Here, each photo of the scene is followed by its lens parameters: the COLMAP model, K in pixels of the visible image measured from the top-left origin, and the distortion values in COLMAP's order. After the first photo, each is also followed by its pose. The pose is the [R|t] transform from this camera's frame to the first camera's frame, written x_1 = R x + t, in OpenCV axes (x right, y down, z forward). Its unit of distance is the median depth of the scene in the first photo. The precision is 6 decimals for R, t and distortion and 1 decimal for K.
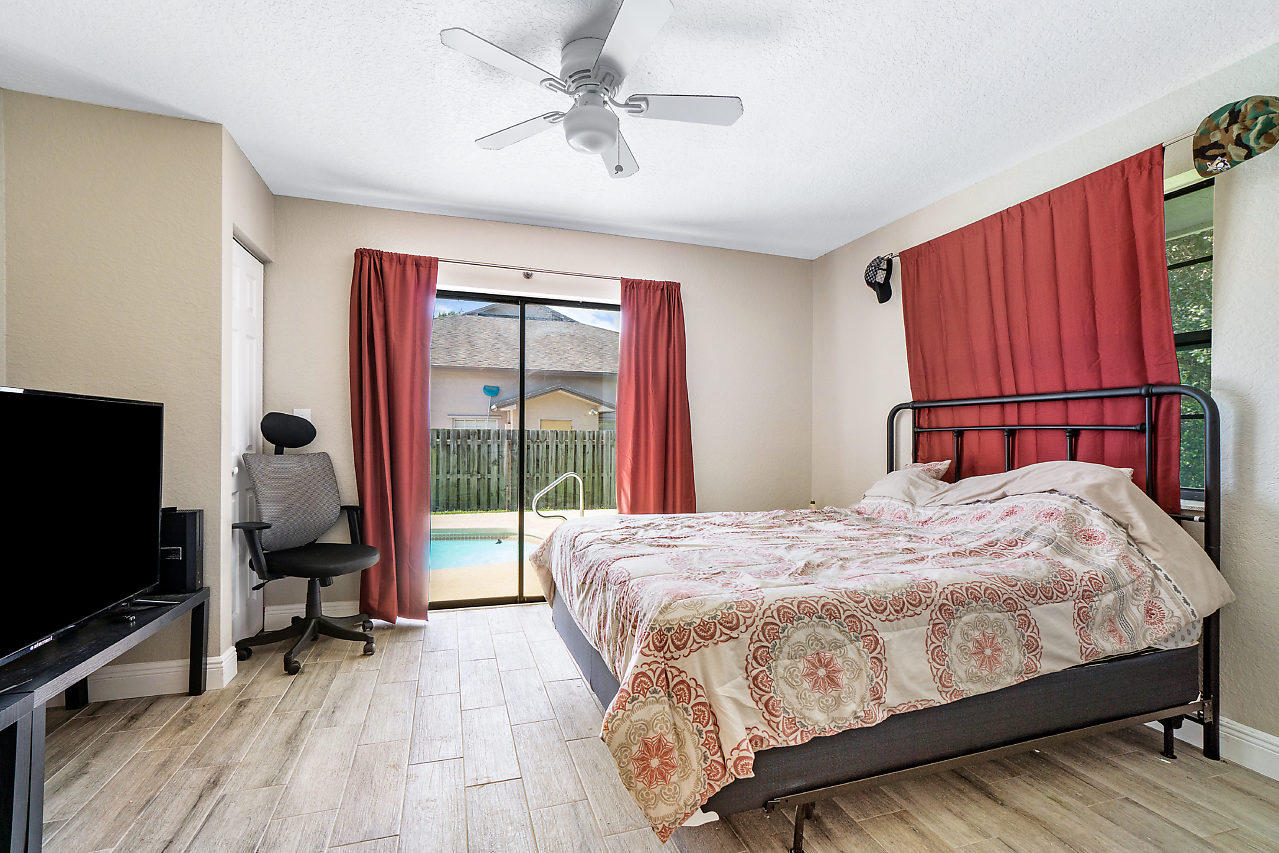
lens RADIAL K [[565.1, 0, 643.0], [0, 565.1, 434.7], [0, 0, 1]] dist [-0.003336, 0.000635]
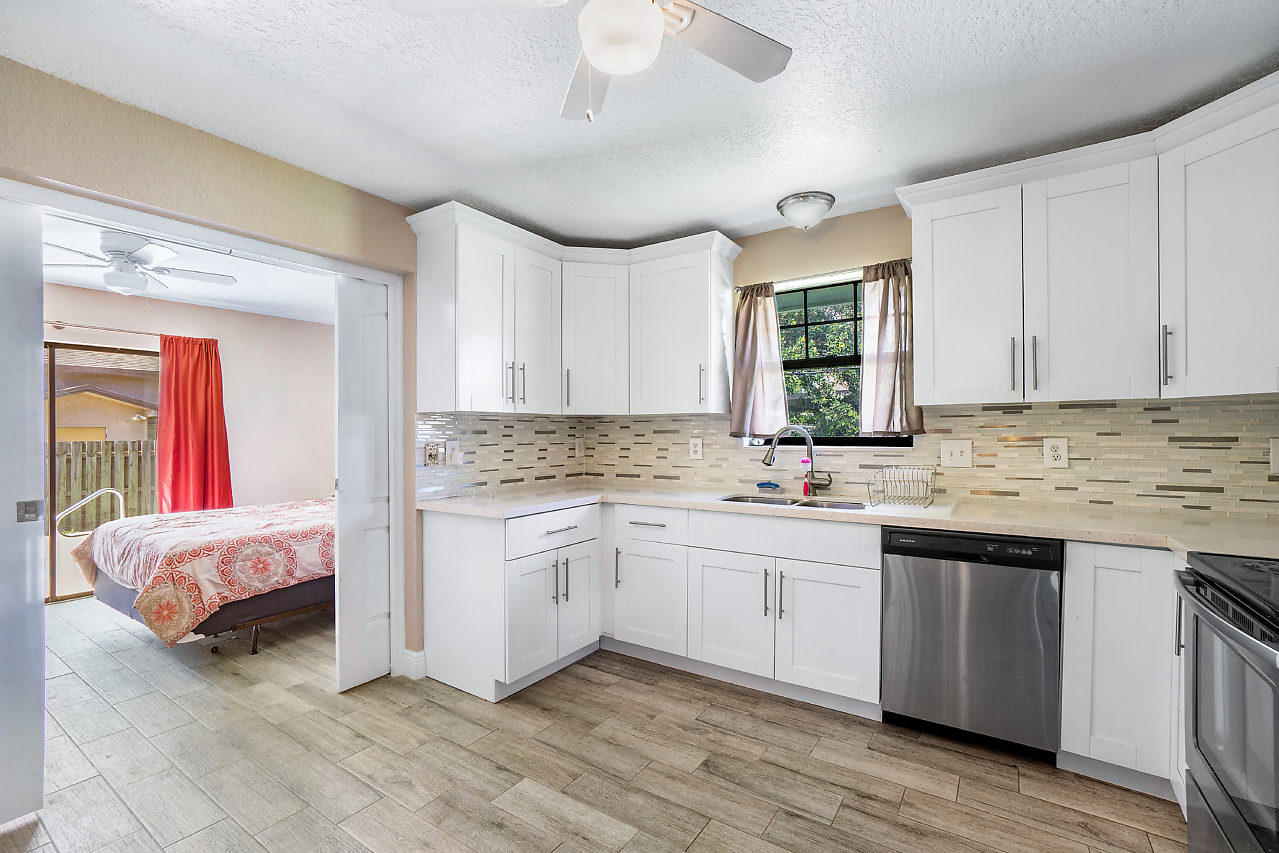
lens RADIAL K [[560.9, 0, 639.5], [0, 560.9, 426.5], [0, 0, 1]] dist [-0.015699, 0.001344]
pose [[0.800062, -0.009224, 0.599846, 0.165503], [0.015821, 0.999858, -0.005727, -0.092523], [-0.599709, 0.014073, 0.800095, -1.468755]]
